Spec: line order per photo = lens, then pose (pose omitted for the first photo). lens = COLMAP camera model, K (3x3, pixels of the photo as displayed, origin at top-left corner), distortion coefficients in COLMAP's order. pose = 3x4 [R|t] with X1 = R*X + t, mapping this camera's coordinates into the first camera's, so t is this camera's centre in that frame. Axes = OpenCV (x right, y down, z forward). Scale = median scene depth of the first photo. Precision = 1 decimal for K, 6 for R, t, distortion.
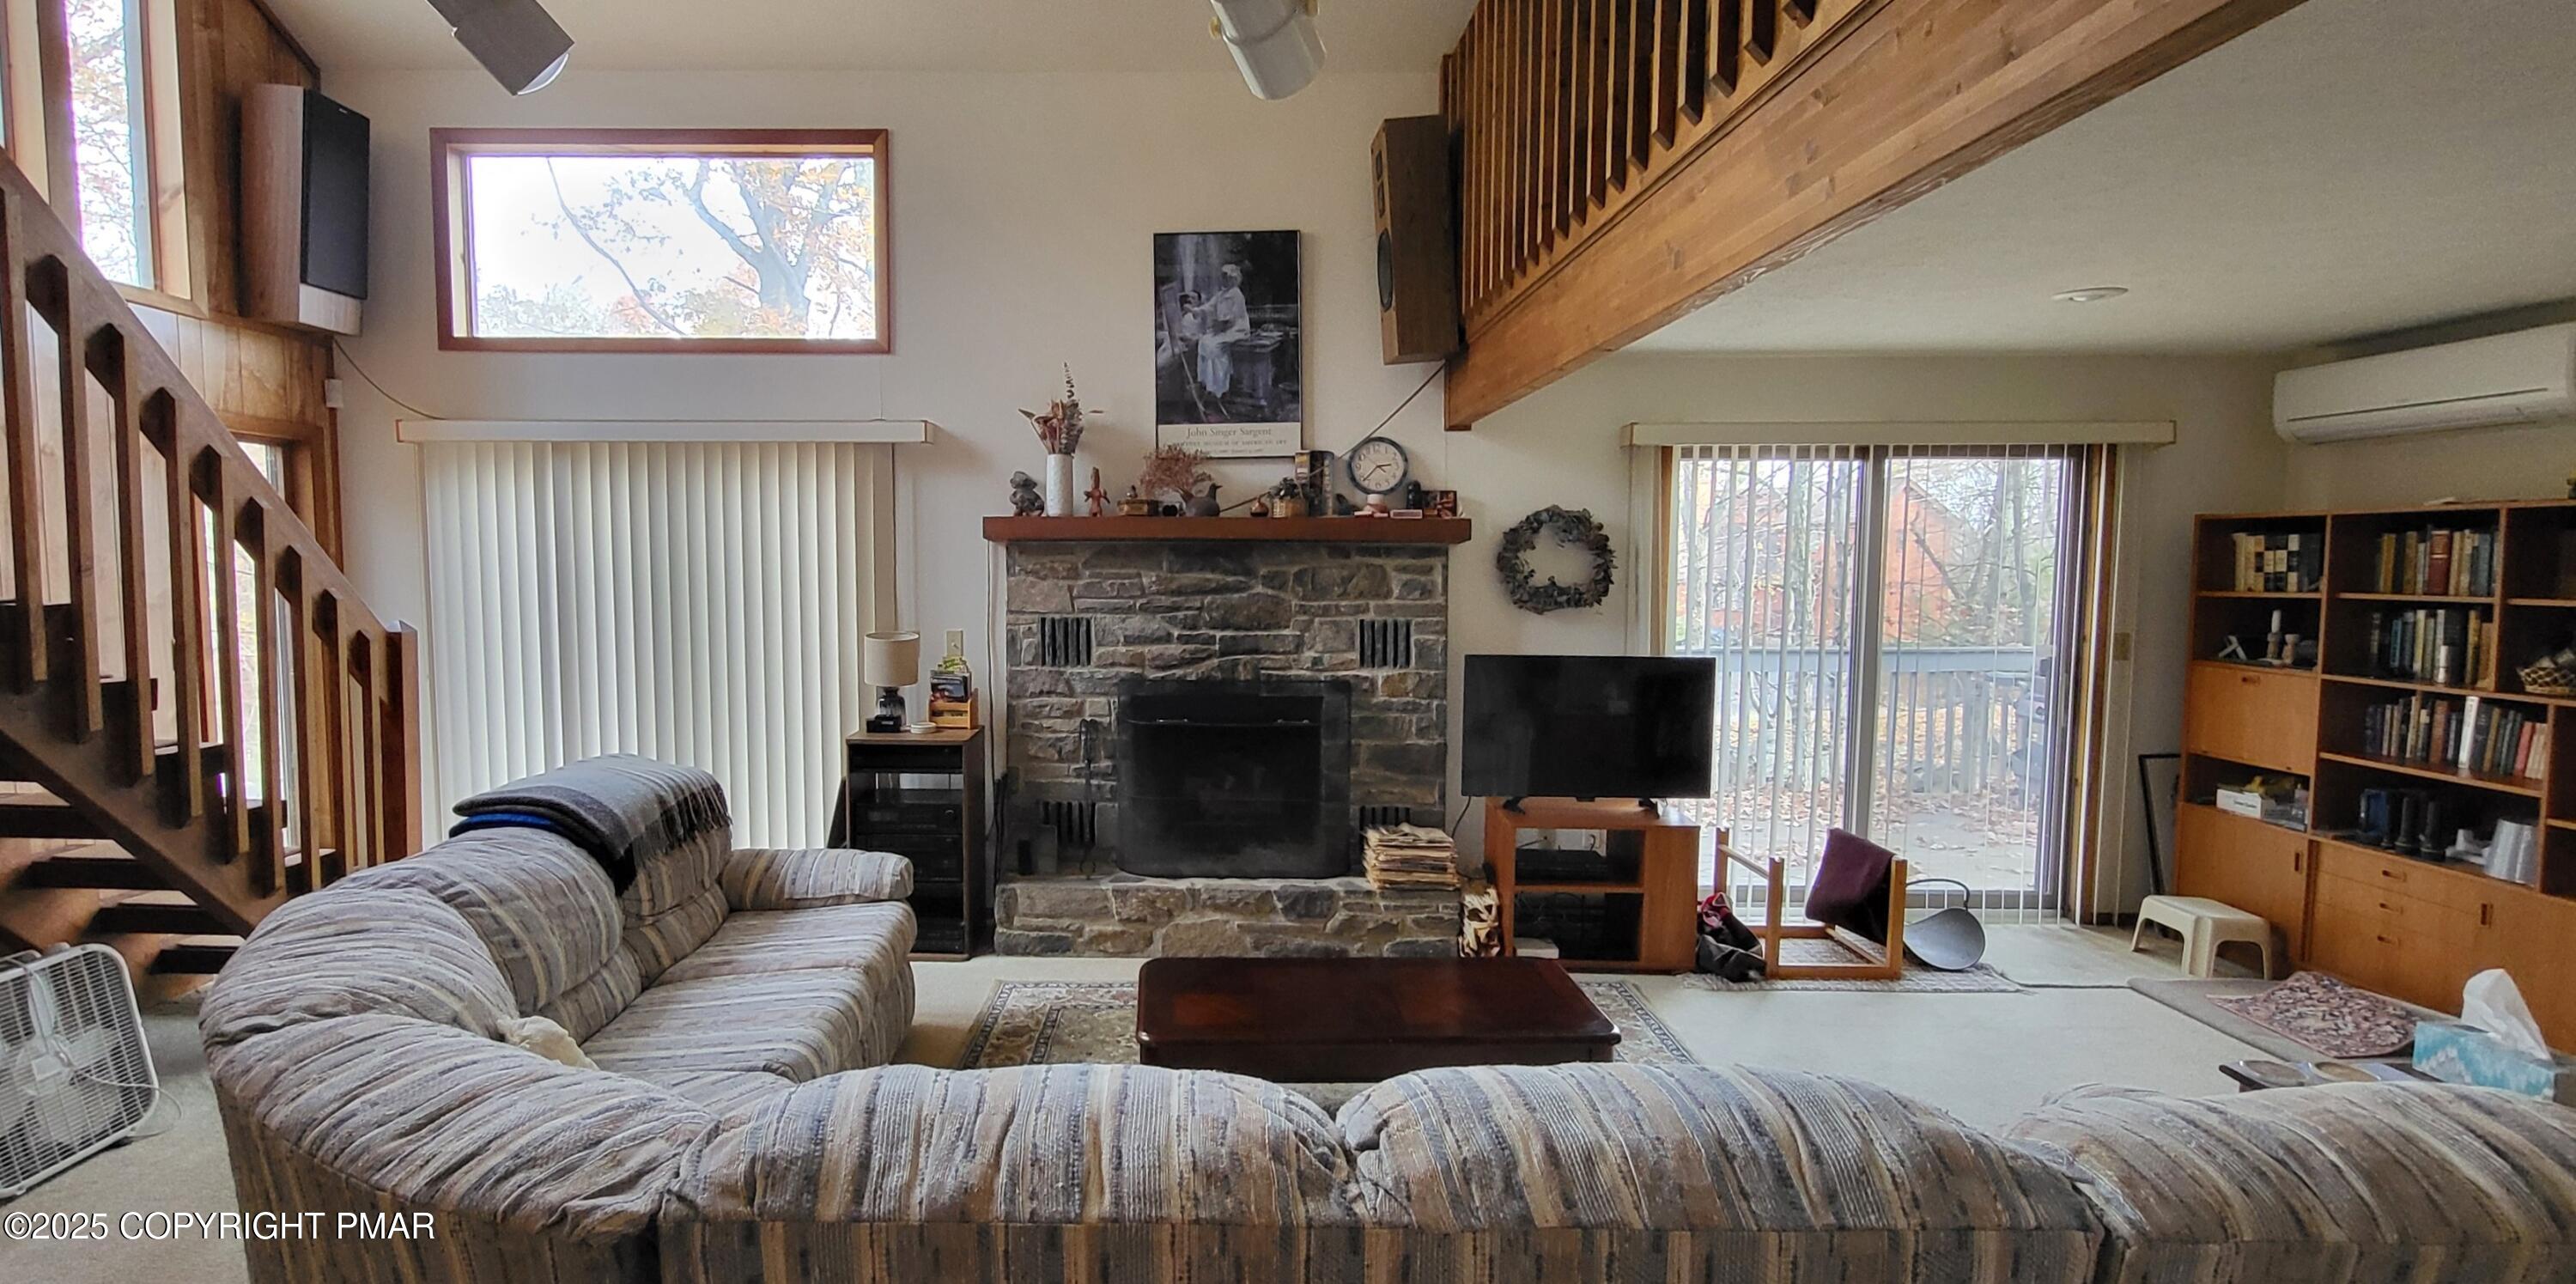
lens RADIAL K [[1230.6, 0, 1186.8], [0, 1230.6, 650.4], [0, 0, 1]] dist [-0.007283, 0.001237]
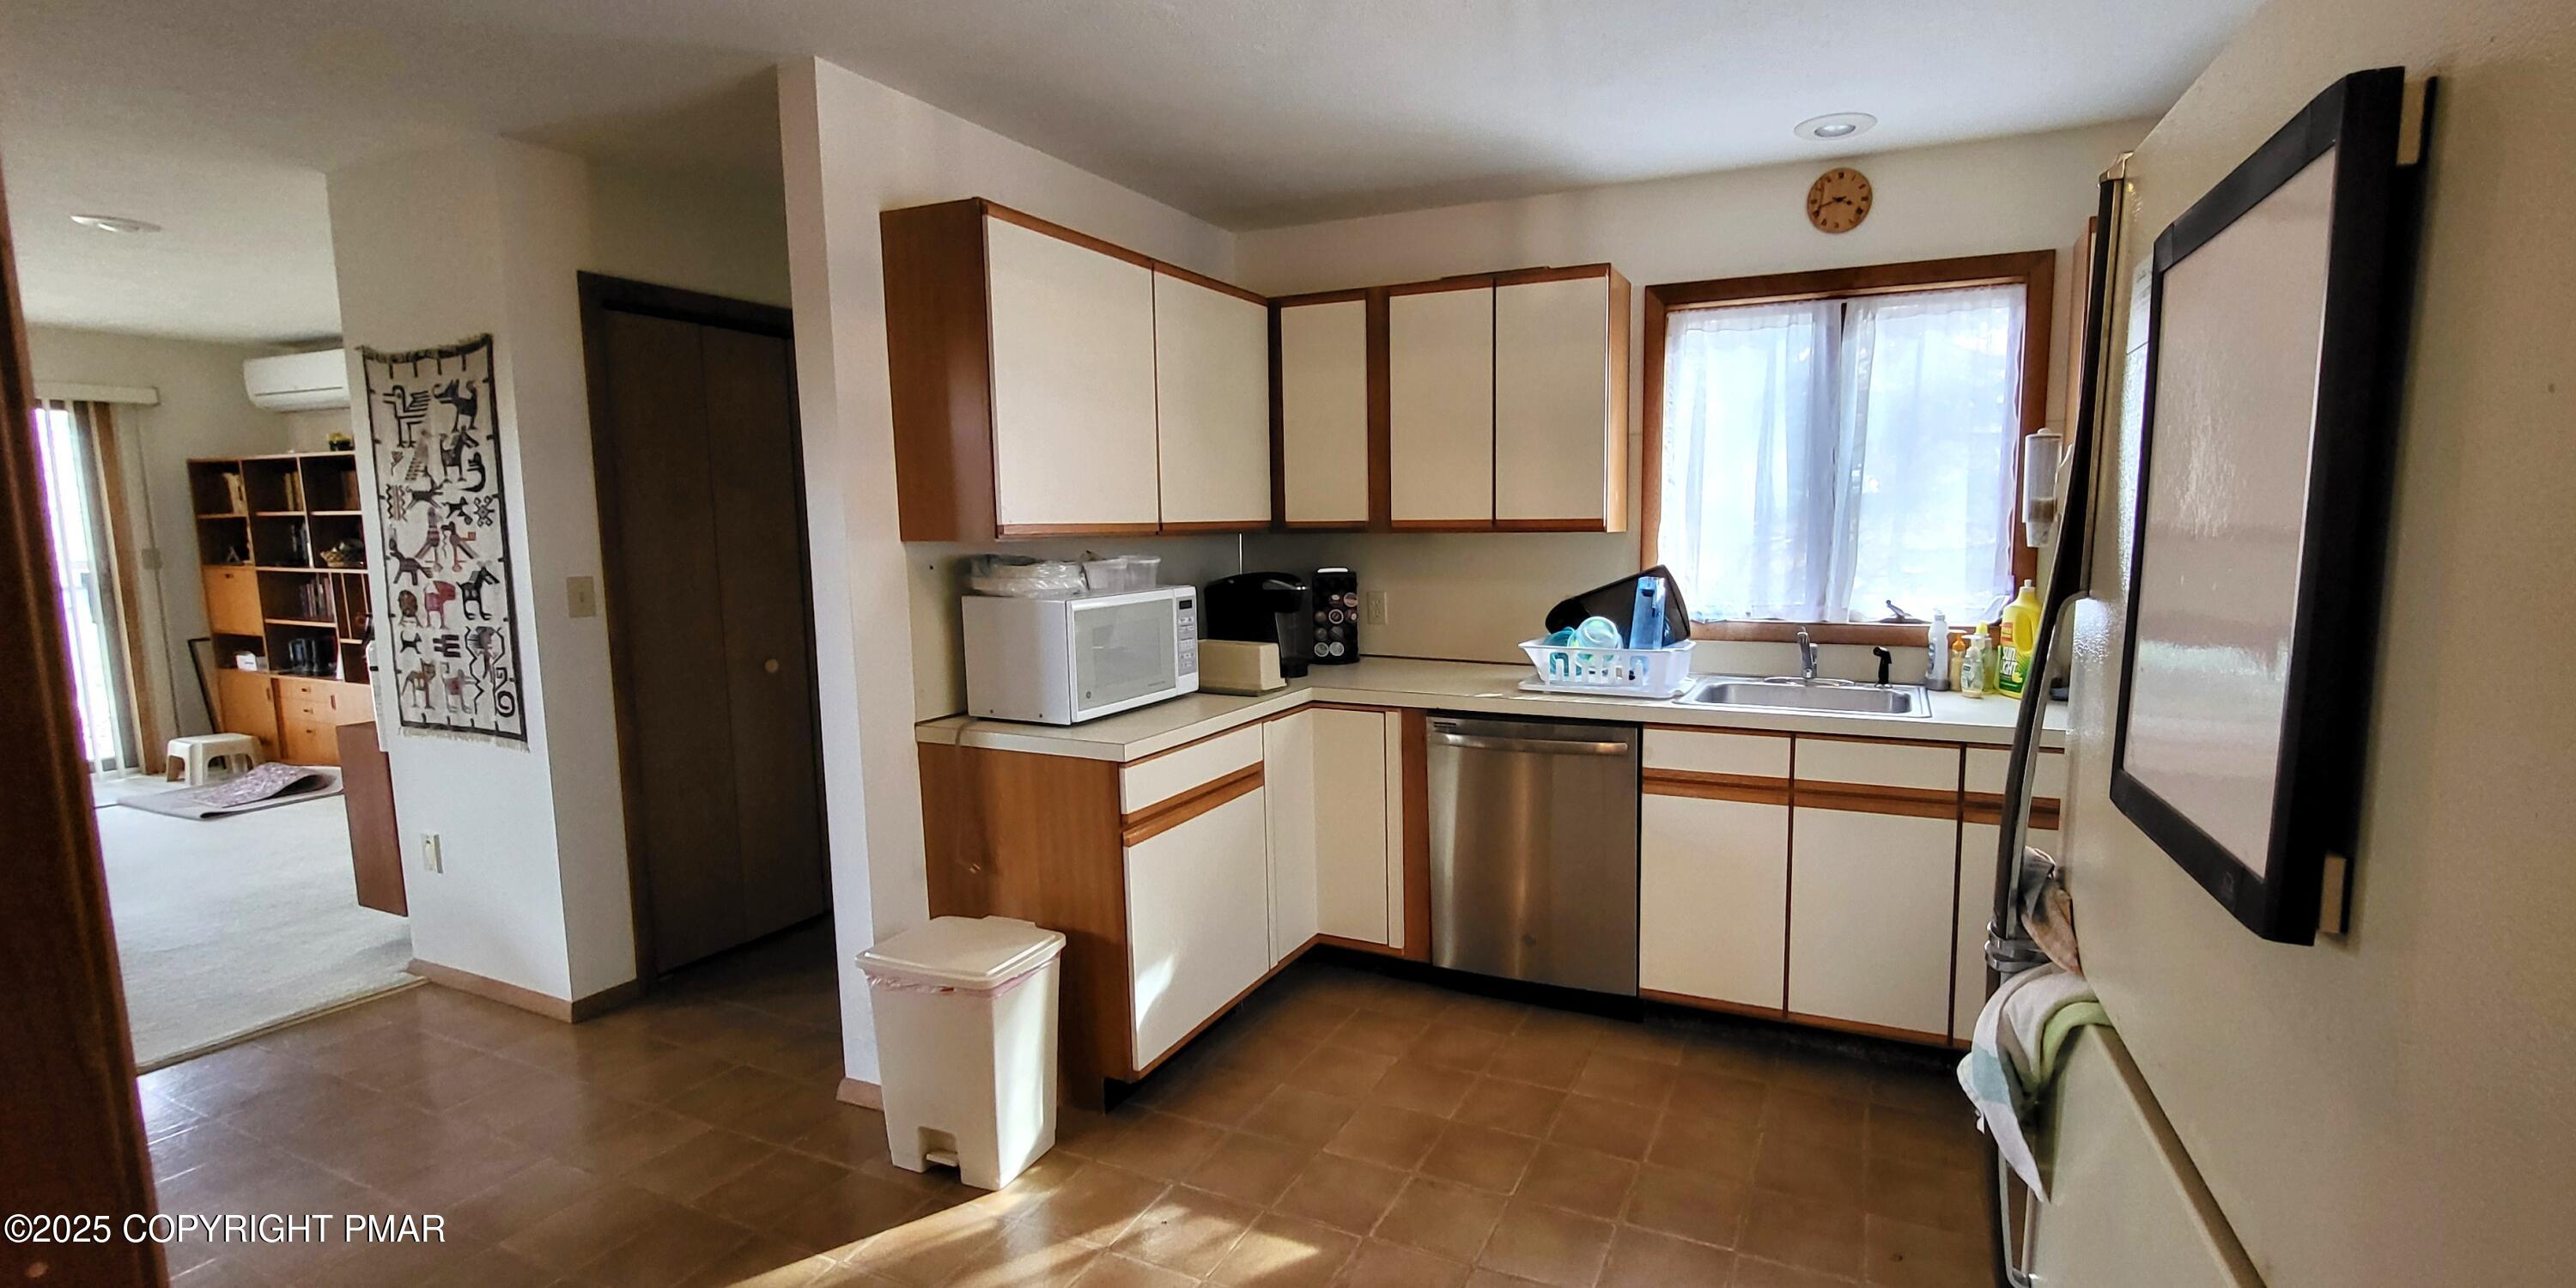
lens RADIAL K [[1105.5, 0, 1417.9], [0, 1105.5, 643.8], [0, 0, 1]] dist [-0.001886, -0.001404]
pose [[0.374411, -0.112098, 0.920462, 0.179581], [0.076103, 0.993032, 0.089980, 0.085341], [-0.924134, 0.036360, 0.380333, -0.707857]]
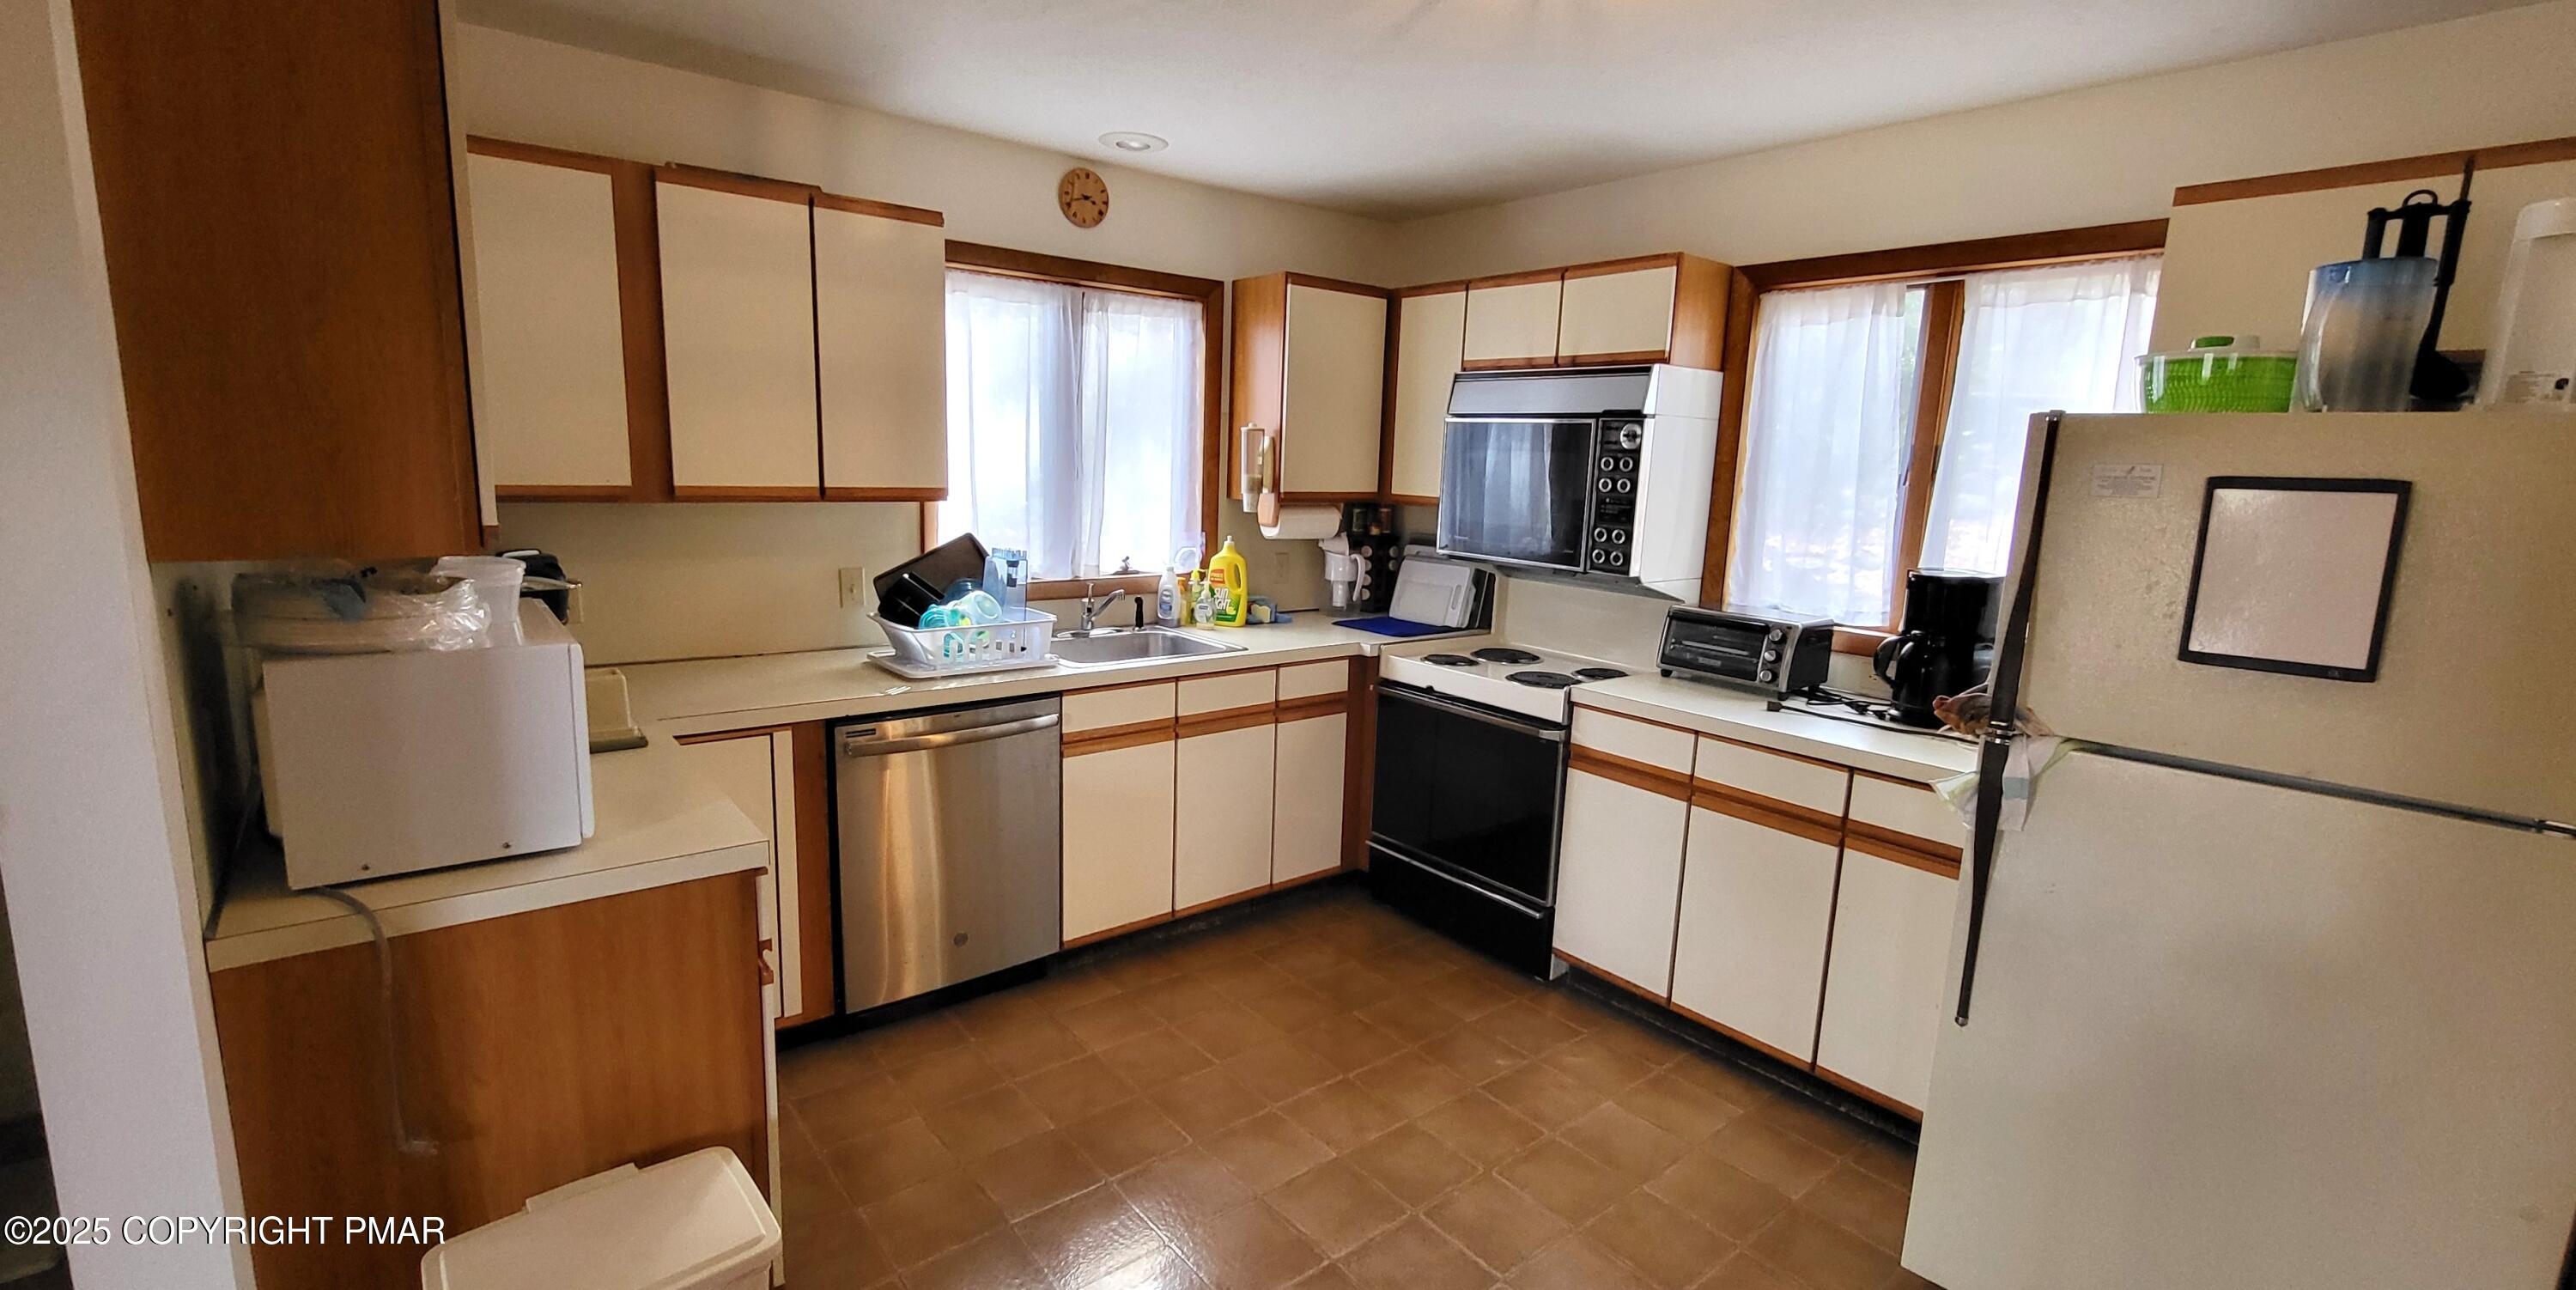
lens RADIAL K [[1105.6, 0, 1279.9], [0, 1105.6, 640.9], [0, 0, 1]] dist [-0.001886, -0.001404]
pose [[-0.647855, -0.154221, 0.745989, 0.232029], [0.017341, 0.976053, 0.216843, 0.034568], [-0.761566, 0.153419, -0.629666, -0.321676]]
